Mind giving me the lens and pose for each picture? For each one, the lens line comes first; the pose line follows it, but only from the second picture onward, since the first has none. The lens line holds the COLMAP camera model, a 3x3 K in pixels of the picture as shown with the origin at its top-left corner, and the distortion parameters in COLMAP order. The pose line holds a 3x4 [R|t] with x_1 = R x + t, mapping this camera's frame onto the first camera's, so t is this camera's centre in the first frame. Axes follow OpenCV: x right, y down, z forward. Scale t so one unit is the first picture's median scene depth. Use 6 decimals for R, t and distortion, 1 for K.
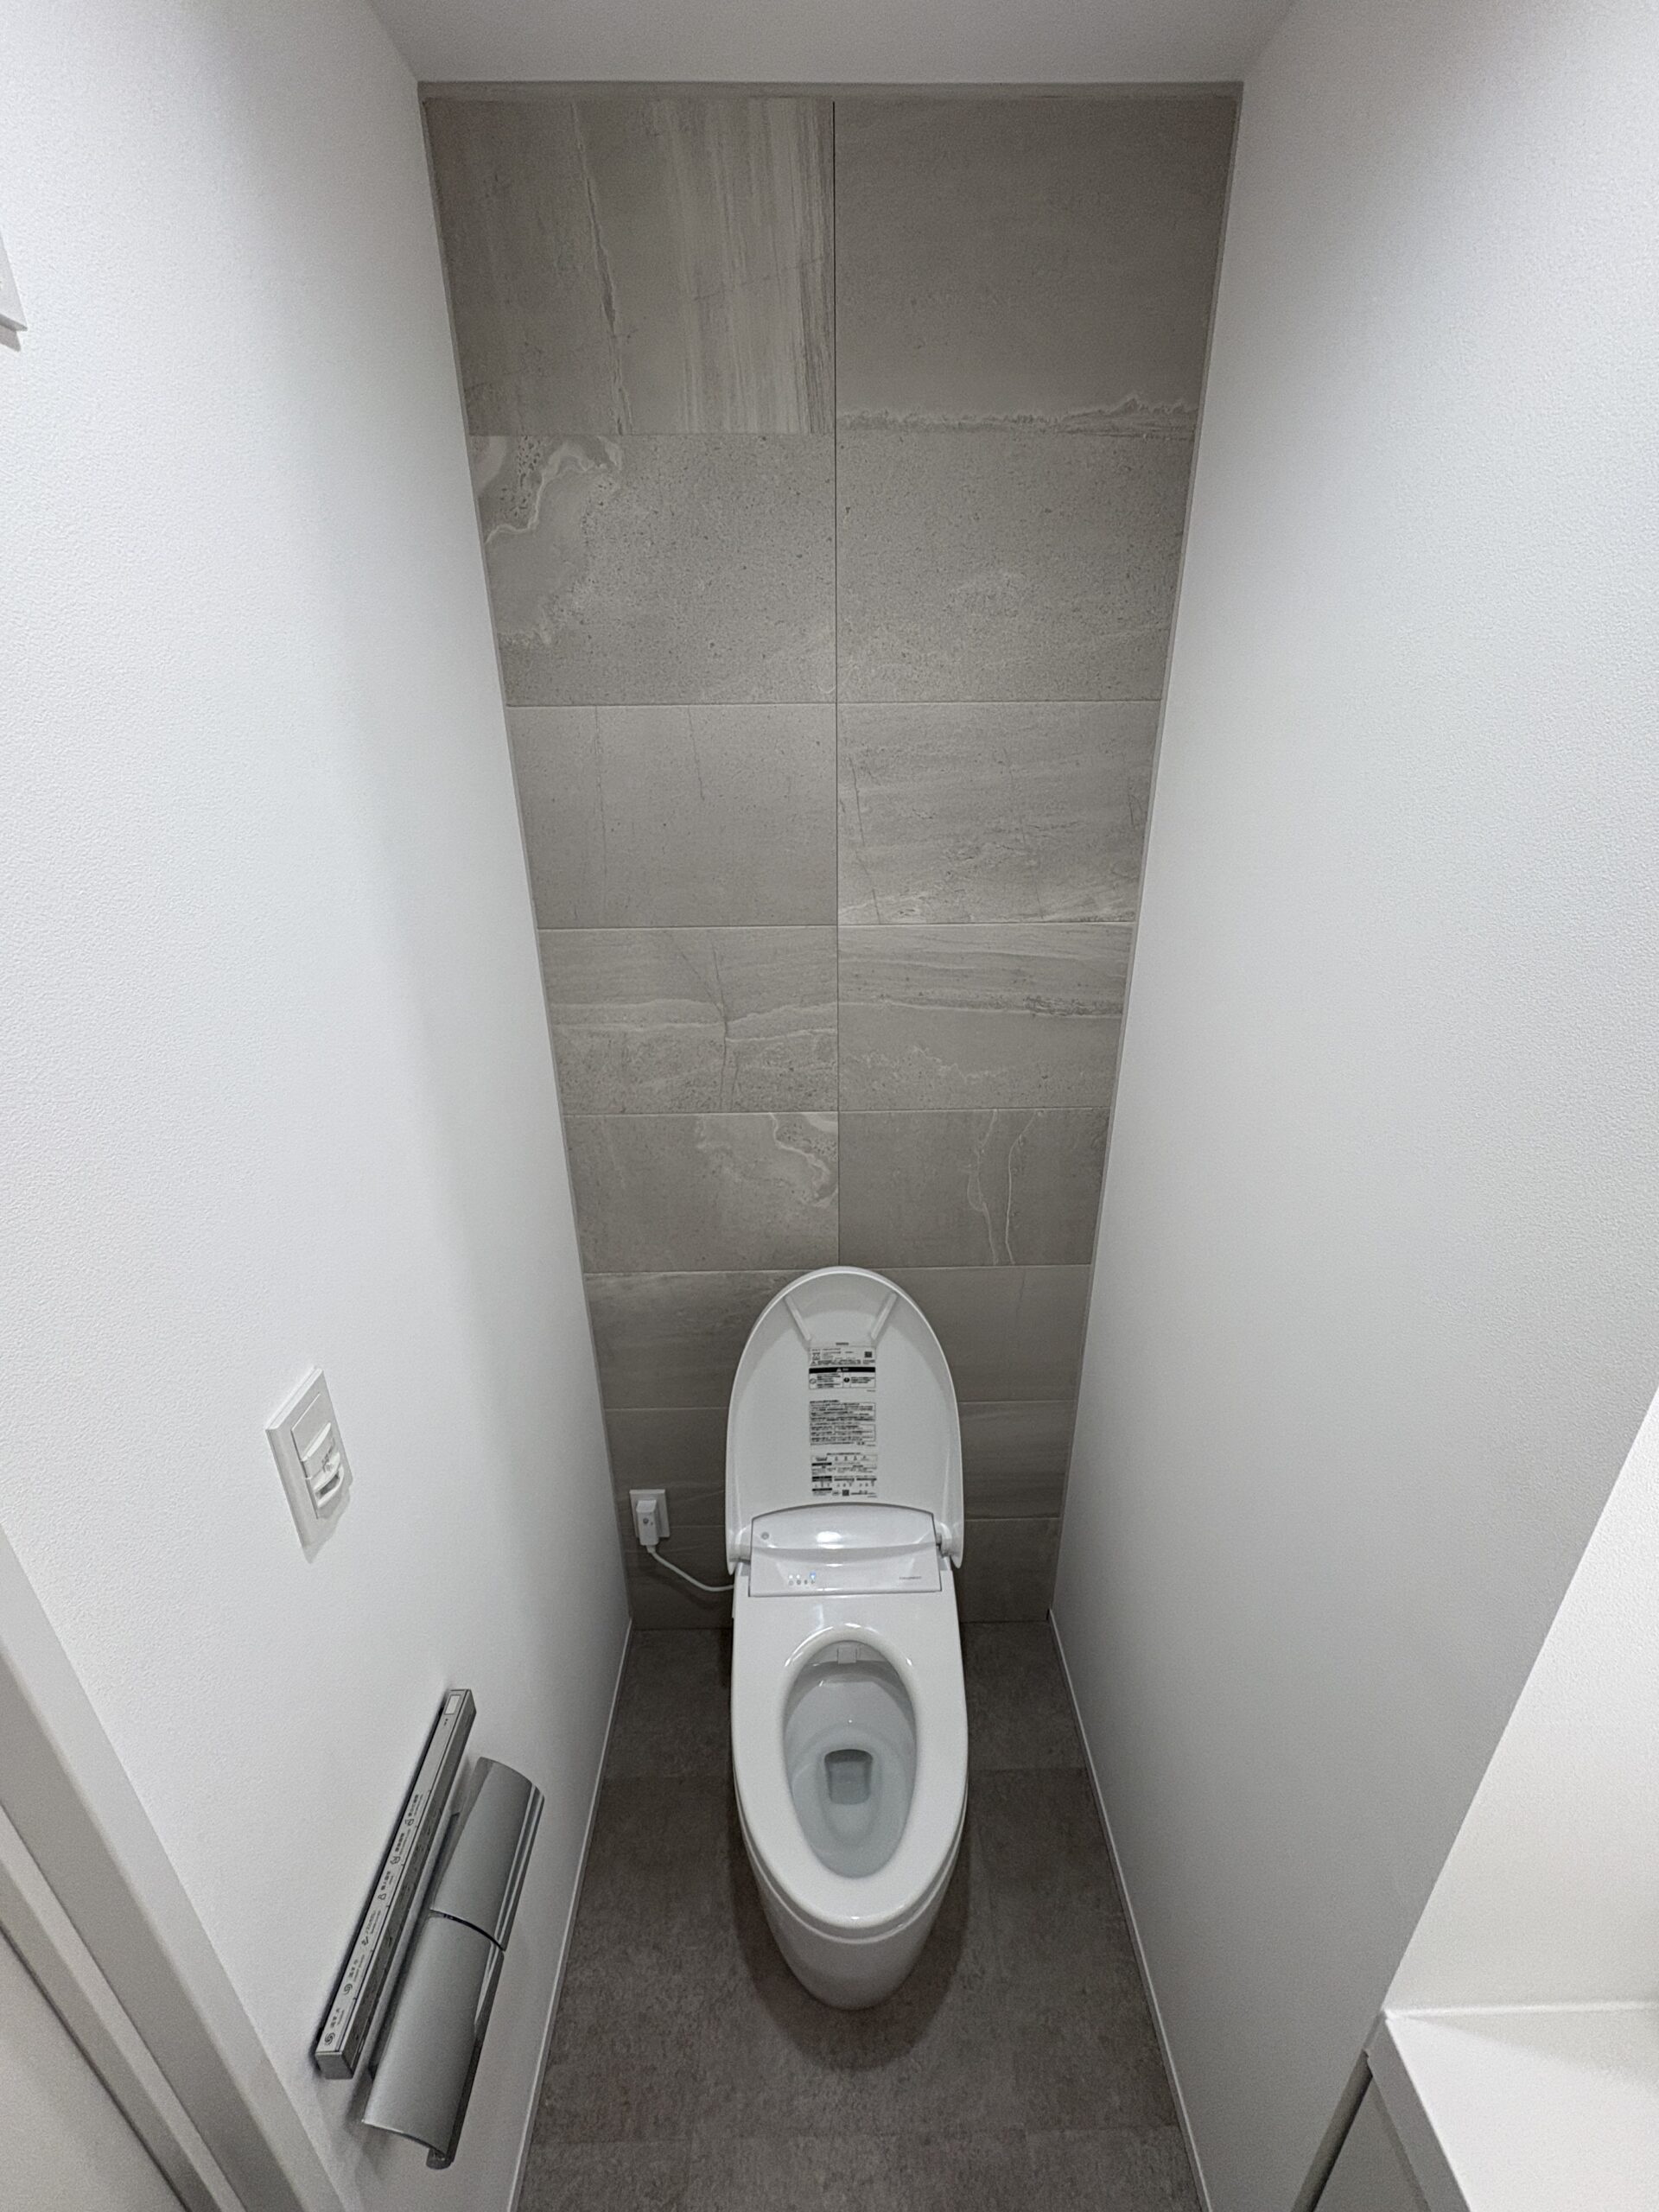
lens RADIAL K [[882.8, 0, 834.7], [0, 882.8, 1104.3], [0, 0, 1]] dist [0.003504, 0.000344]
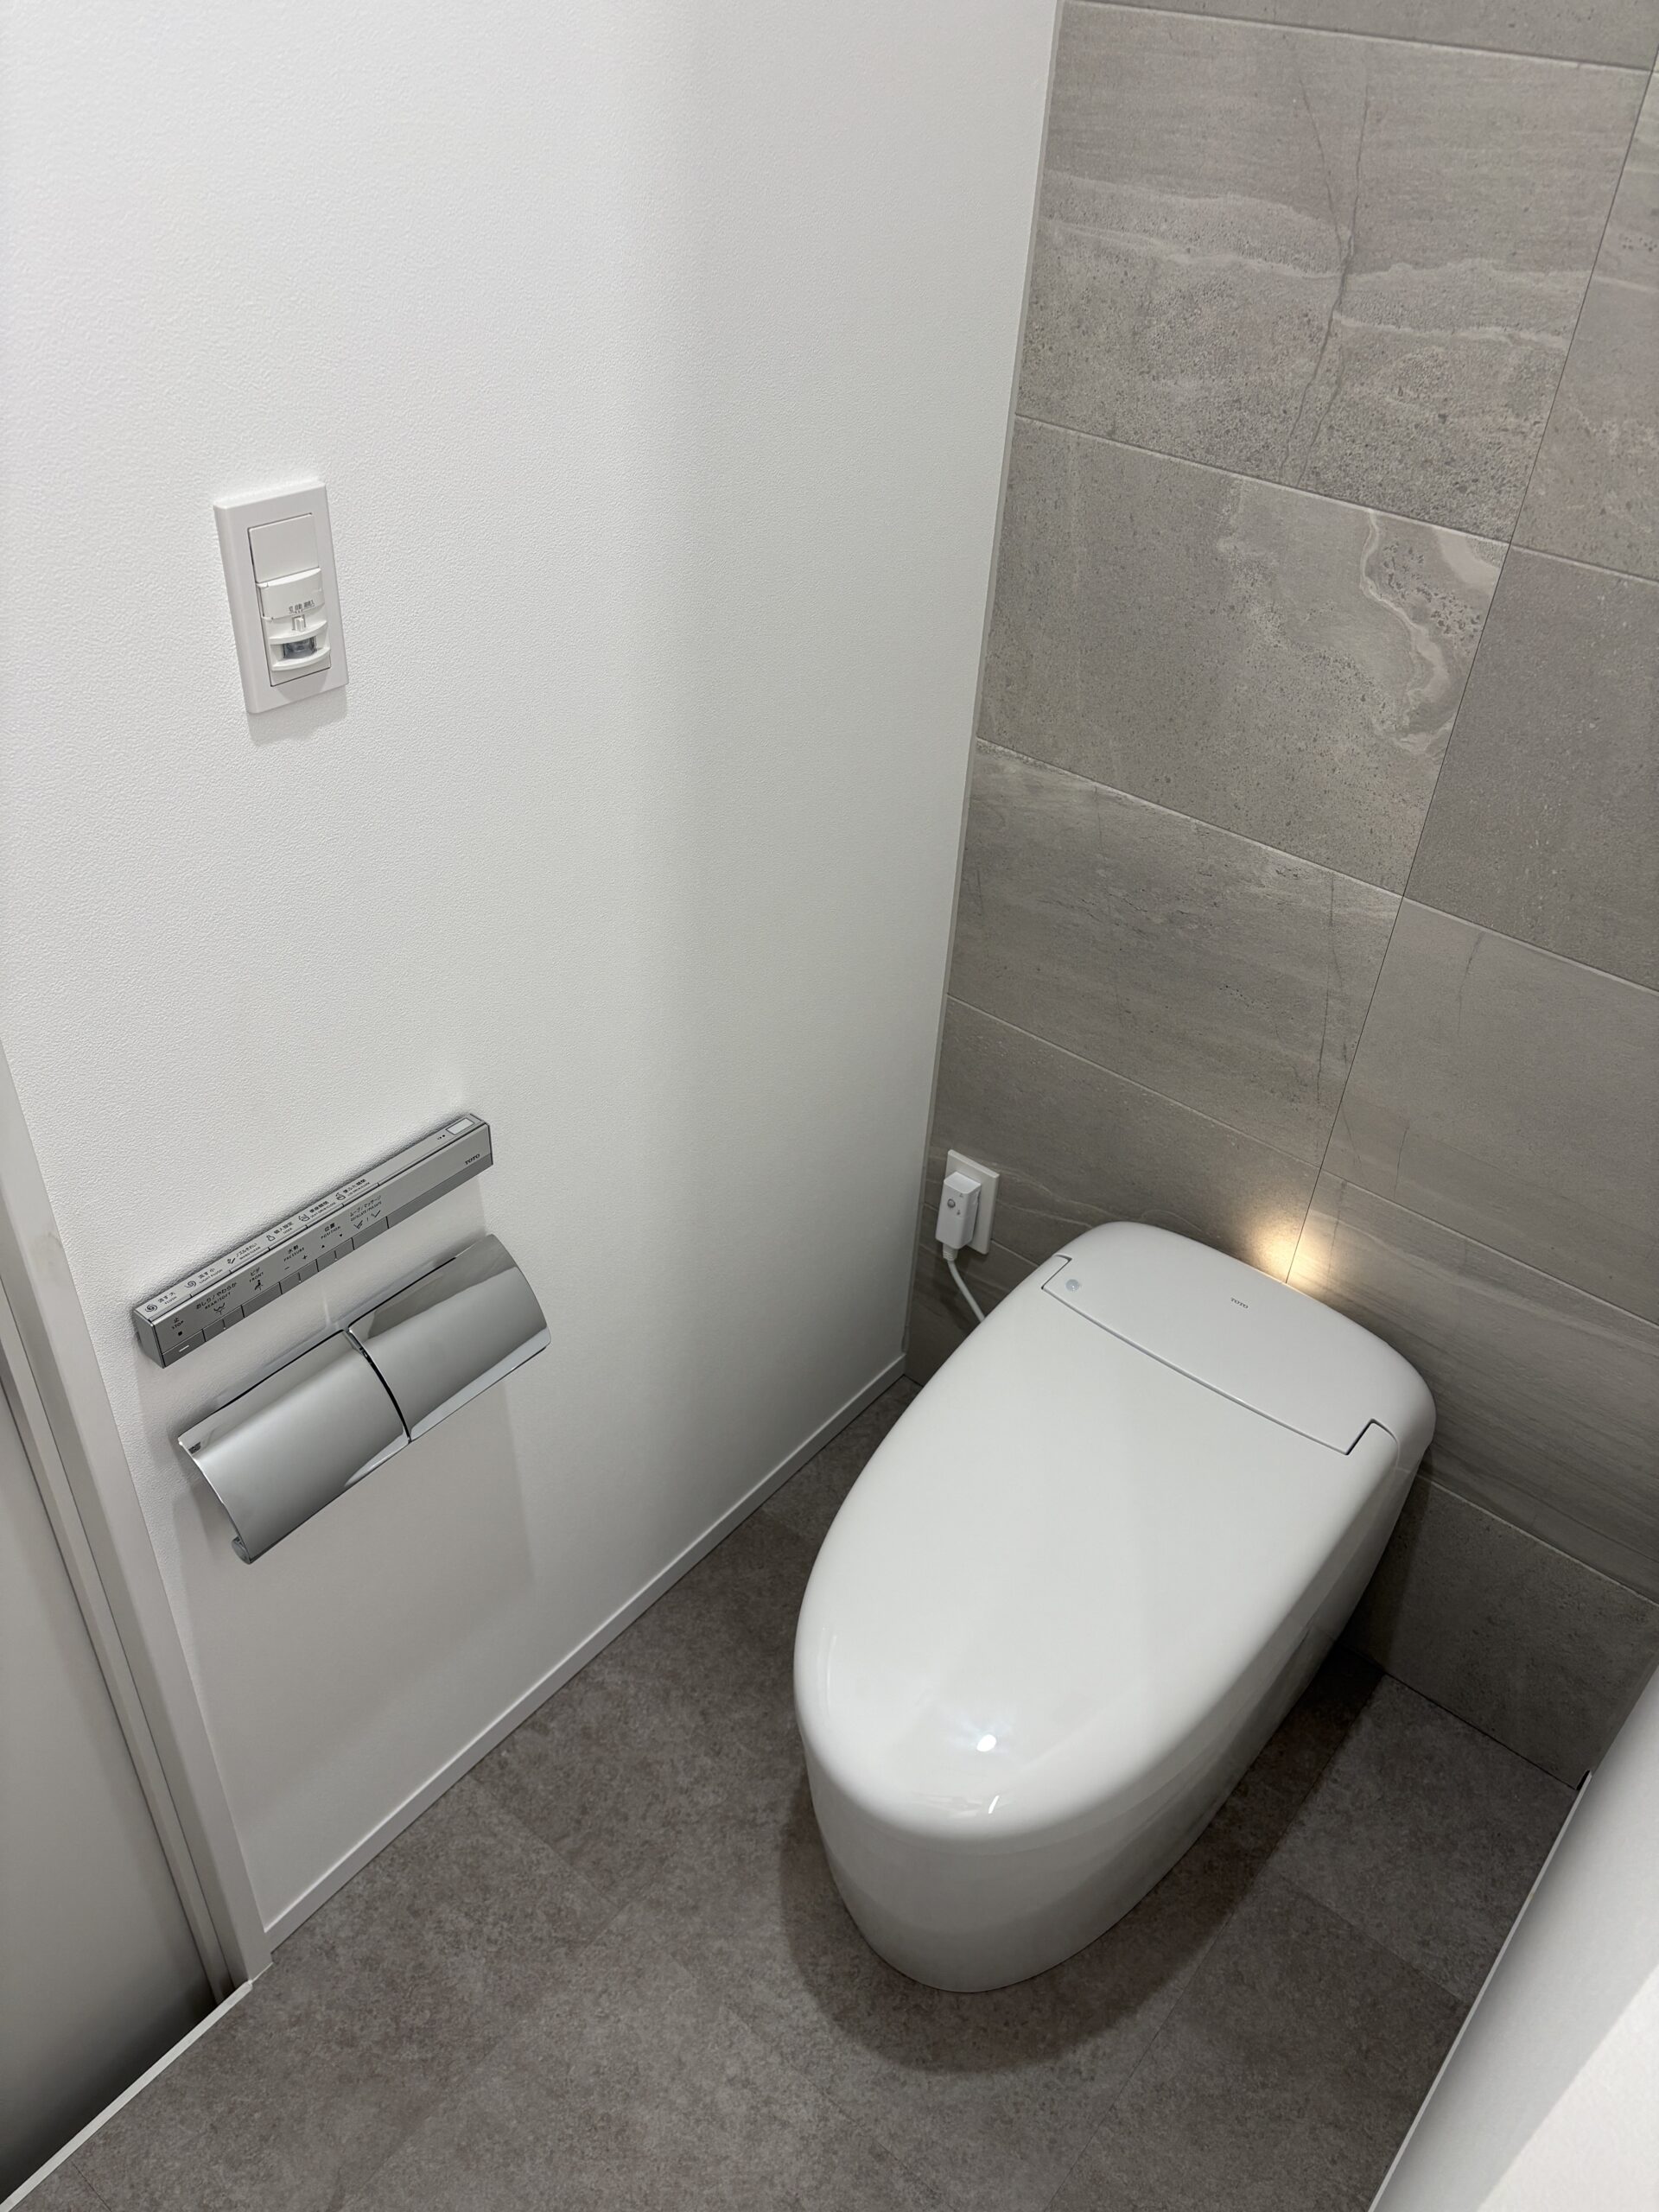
lens RADIAL K [[1669.9, 0, 826.0], [0, 1669.9, 1104.0], [0, 0, 1]] dist [0.024837, -0.005149]
pose [[0.767476, 0.430078, -0.475408, 0.281743], [-0.306668, 0.897522, 0.316874, 0.105132], [0.562970, -0.097401, 0.820718, 0.053218]]
